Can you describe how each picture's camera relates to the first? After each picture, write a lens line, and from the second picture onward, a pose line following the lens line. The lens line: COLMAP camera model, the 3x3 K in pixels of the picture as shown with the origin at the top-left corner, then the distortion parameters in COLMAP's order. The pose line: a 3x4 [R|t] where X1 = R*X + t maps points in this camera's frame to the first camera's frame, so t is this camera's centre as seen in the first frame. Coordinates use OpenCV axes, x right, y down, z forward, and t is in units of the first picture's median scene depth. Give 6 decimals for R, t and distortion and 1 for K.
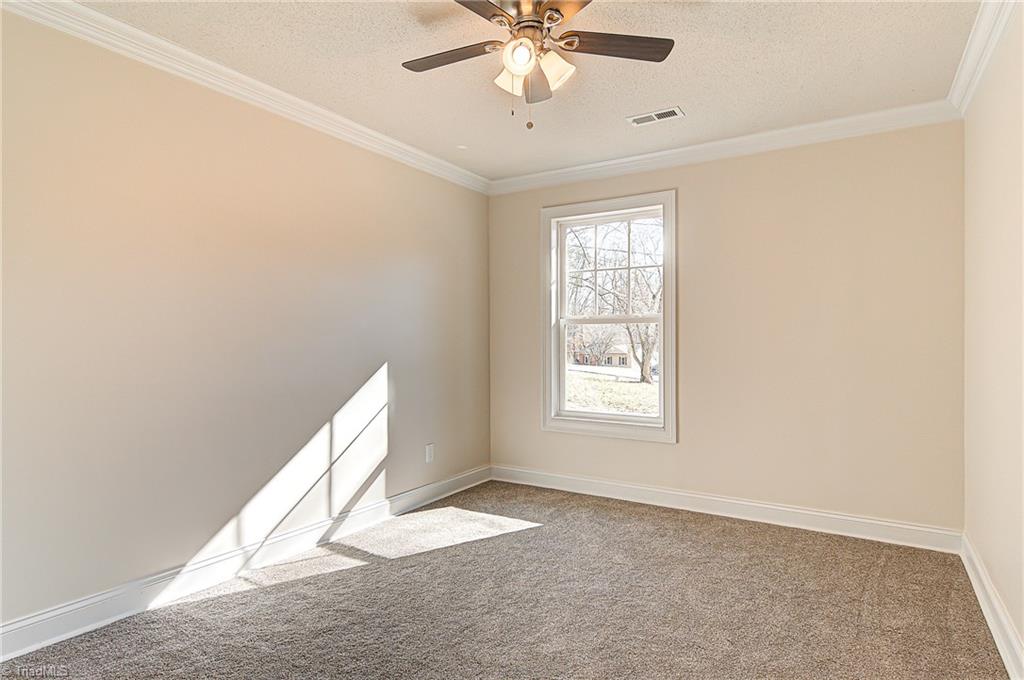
lens RADIAL K [[555.5, 0, 541.2], [0, 555.5, 345.6], [0, 0, 1]] dist [0.006697, -0.003871]
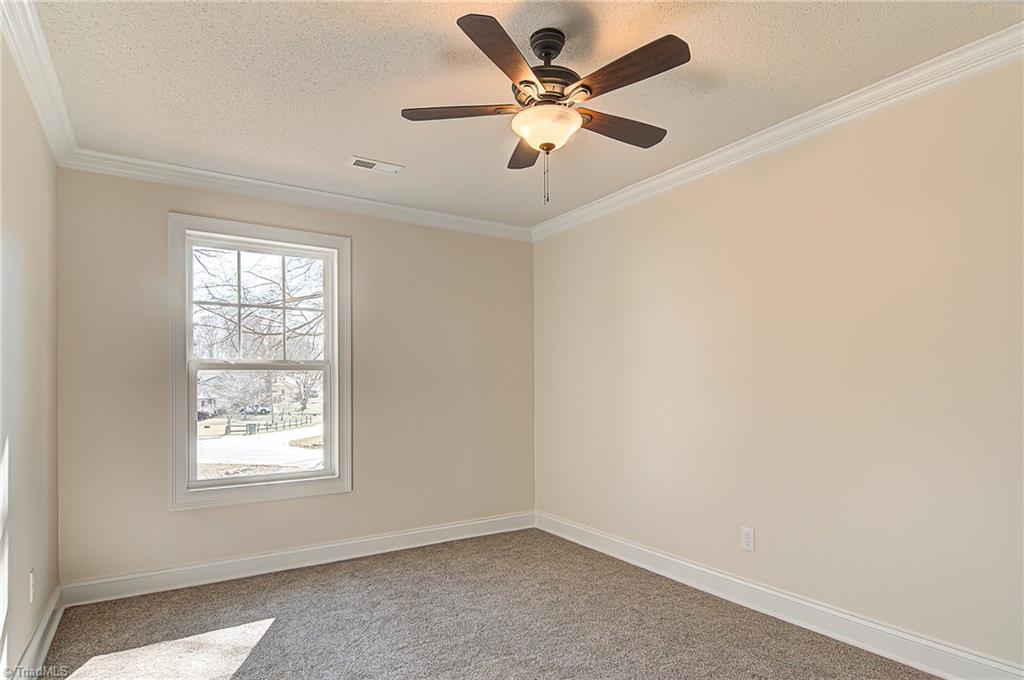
lens RADIAL K [[555.5, 0, 505.0], [0, 555.5, 381.6], [0, 0, 1]] dist [0.006697, -0.003871]
pose [[0.442164, 0.004505, 0.896923, -0.495804], [0.020620, 0.999672, -0.015186, 0.000354], [-0.896697, 0.025210, 0.441926, 0.288974]]
